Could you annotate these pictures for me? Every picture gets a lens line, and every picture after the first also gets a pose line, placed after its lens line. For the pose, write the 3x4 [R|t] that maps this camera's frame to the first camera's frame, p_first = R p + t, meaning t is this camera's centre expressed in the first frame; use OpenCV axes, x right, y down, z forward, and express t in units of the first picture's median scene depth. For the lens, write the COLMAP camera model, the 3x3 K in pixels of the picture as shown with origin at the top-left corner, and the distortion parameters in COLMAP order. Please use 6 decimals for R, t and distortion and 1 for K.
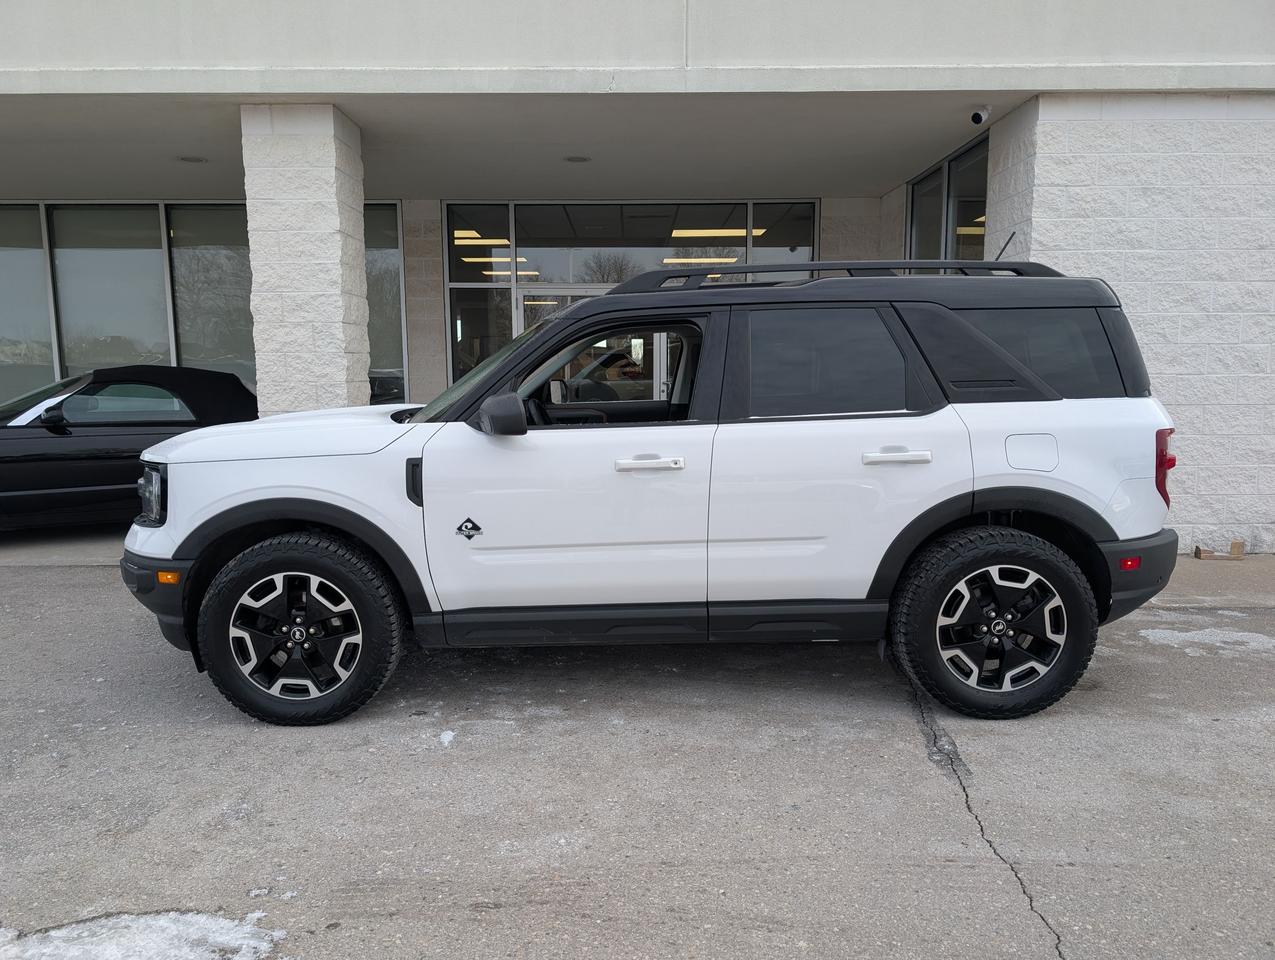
lens RADIAL K [[951.7, 0, 636.1], [0, 951.7, 485.4], [0, 0, 1]] dist [0.002918, -0.020924]
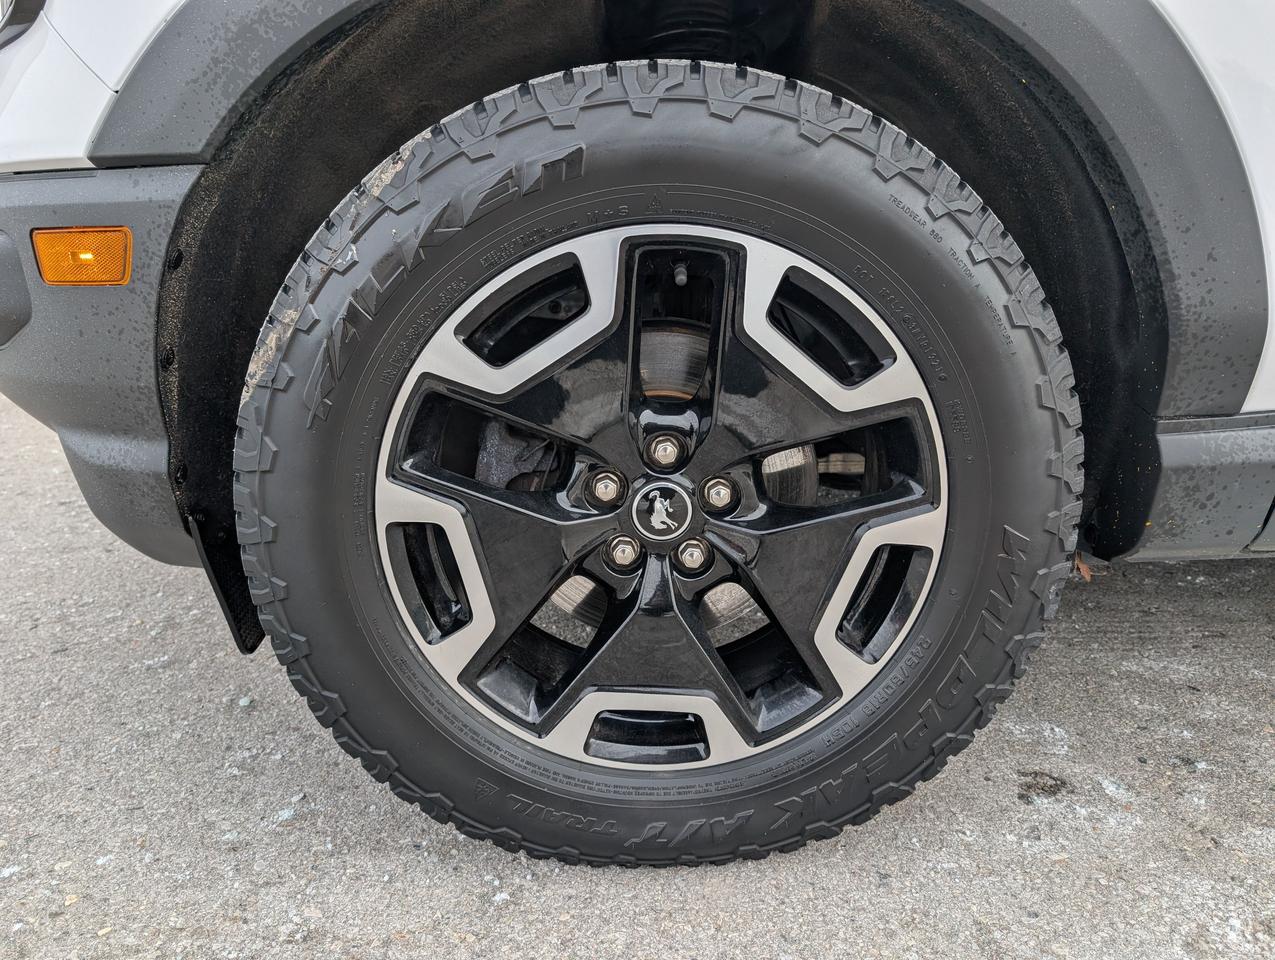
lens RADIAL K [[951.7, 0, 637.1], [0, 951.7, 480.9], [0, 0, 1]] dist [0.002918, -0.020924]
pose [[0.999889, -0.005327, 0.013916, -0.366296], [0.003268, 0.989570, 0.144014, 0.115984], [-0.014538, -0.143952, 0.989478, 0.771289]]
